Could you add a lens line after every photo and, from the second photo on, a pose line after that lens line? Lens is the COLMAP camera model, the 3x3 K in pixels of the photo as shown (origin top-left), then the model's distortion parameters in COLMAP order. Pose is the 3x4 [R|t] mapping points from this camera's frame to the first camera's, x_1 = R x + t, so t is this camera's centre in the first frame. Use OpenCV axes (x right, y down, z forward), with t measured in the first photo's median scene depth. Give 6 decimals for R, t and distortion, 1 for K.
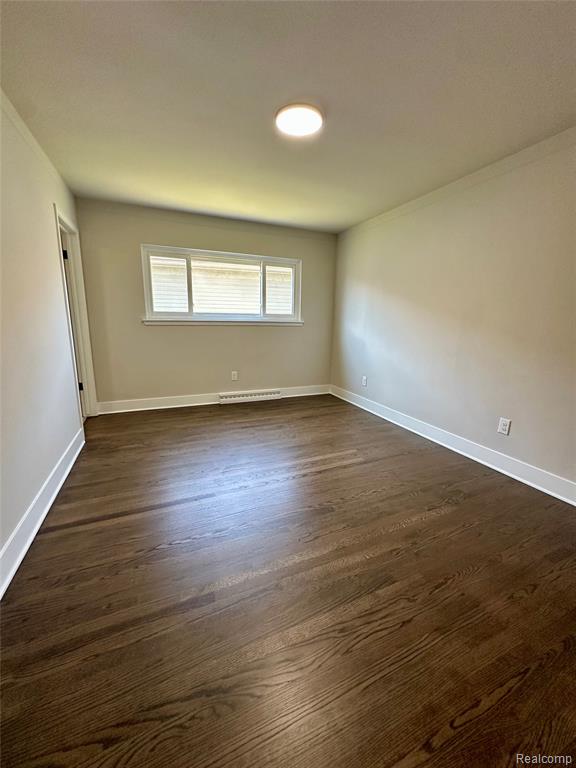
lens RADIAL K [[305.6, 0, 290.3], [0, 305.6, 384.3], [0, 0, 1]] dist [-0.011334, 0.000338]
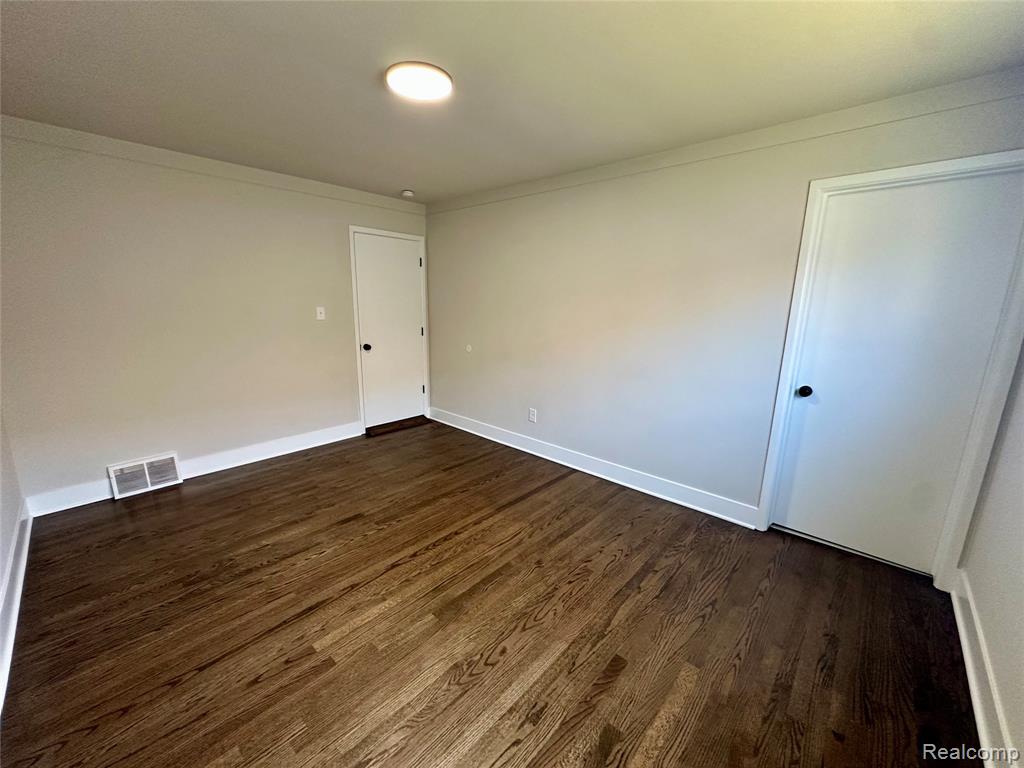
lens RADIAL K [[407.5, 0, 507.2], [0, 407.5, 383.6], [0, 0, 1]] dist [-0.011334, 0.000338]
pose [[-0.916530, 0.053984, -0.396305, 0.177001], [-0.109137, 0.919494, 0.377651, -0.410555], [0.384787, 0.389381, -0.836852, 1.500003]]
